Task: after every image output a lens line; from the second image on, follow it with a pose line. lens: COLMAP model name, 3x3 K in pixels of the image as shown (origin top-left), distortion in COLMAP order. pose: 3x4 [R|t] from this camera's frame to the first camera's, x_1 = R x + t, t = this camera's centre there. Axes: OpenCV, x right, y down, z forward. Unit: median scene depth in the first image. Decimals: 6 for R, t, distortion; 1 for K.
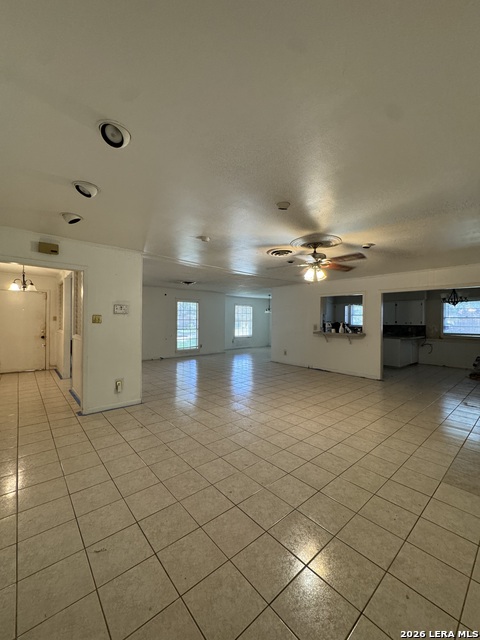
lens RADIAL K [[255.3, 0, 239.2], [0, 255.3, 321.6], [0, 0, 1]] dist [-0.004565, -0.000181]
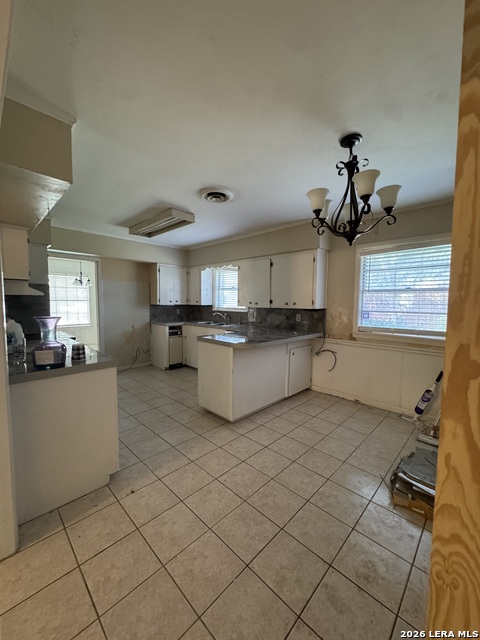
lens RADIAL K [[255.3, 0, 241.1], [0, 255.3, 318.1], [0, 0, 1]] dist [-0.004565, -0.000181]
pose [[0.995898, -0.001558, 0.090472, 0.543713], [-0.004003, 0.998114, 0.061256, 0.003932], [-0.090397, -0.061367, 0.994013, 0.565082]]
